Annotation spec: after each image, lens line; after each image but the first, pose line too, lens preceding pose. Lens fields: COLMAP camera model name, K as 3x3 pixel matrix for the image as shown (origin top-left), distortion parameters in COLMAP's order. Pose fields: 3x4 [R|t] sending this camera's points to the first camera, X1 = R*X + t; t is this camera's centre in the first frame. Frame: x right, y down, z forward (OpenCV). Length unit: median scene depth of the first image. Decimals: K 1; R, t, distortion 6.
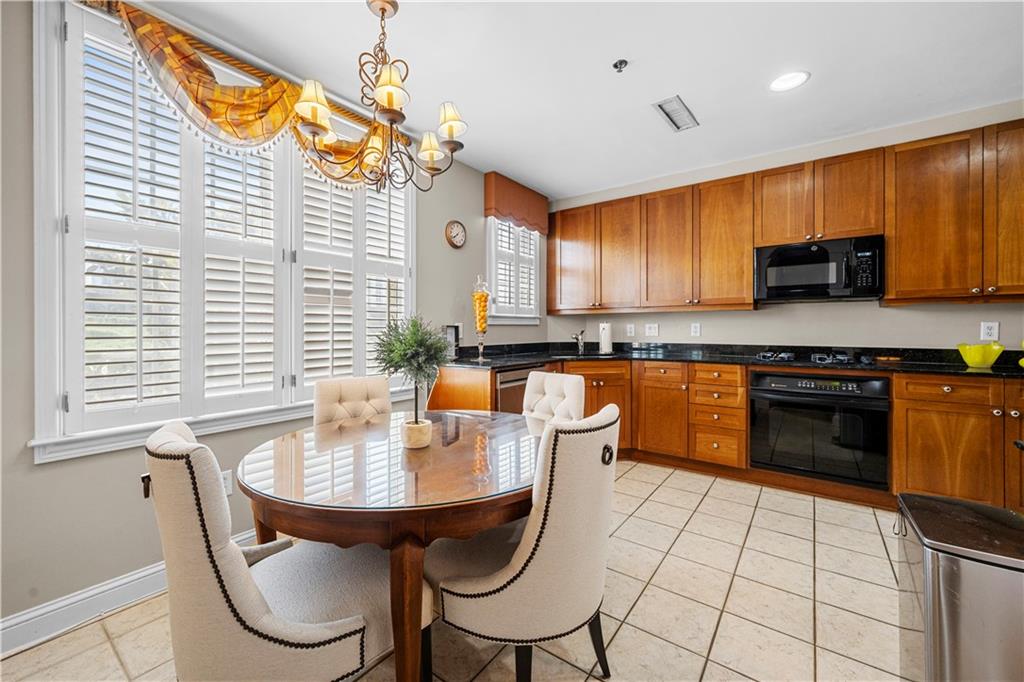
lens RADIAL K [[412.8, 0, 508.7], [0, 412.8, 327.8], [0, 0, 1]] dist [0.001392, 0.000206]
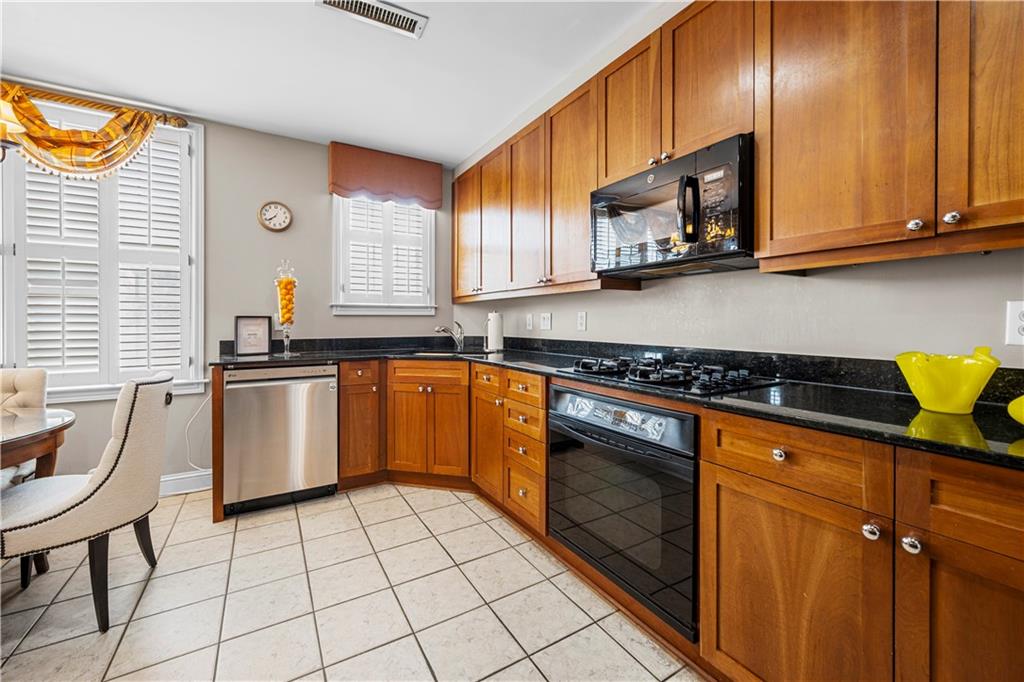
lens RADIAL K [[412.7, 0, 510.4], [0, 412.7, 320.3], [0, 0, 1]] dist [0.001031, -0.000026]
pose [[0.923194, -0.000792, -0.384332, 0.737714], [0.000600, 1.000000, -0.000620, 0.004901], [0.384333, 0.000342, 0.923195, 0.371909]]
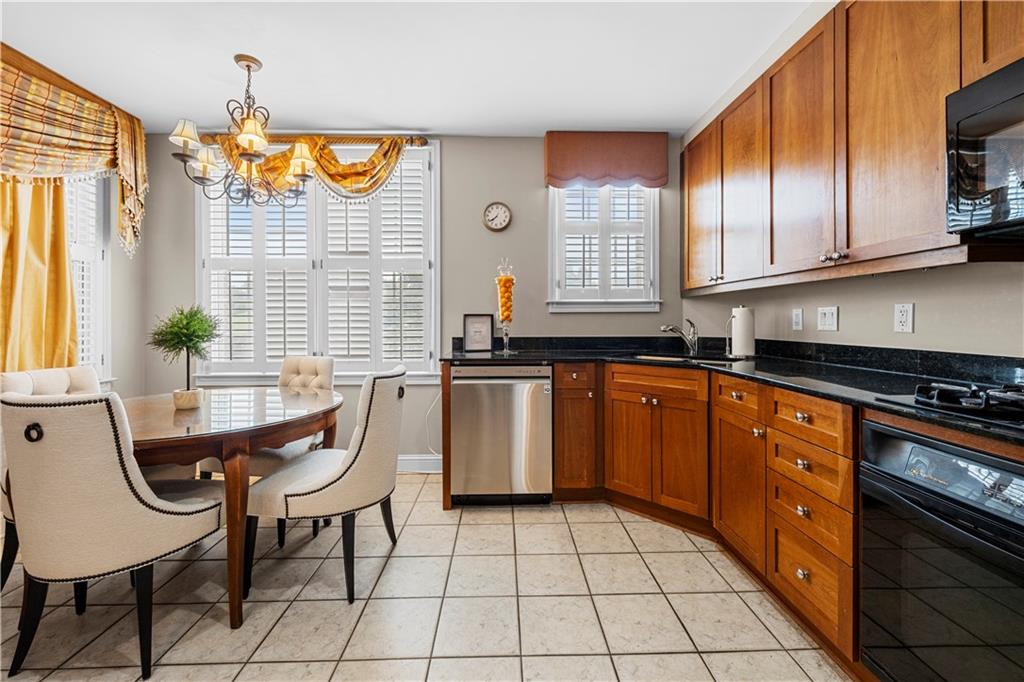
lens RADIAL K [[412.7, 0, 510.4], [0, 412.7, 320.3], [0, 0, 1]] dist [0.001031, -0.000026]
pose [[0.613681, 0.000651, -0.789553, 0.658604], [0.003171, 0.999990, 0.003289, 0.005797], [0.789547, -0.004522, 0.613673, 0.470698]]
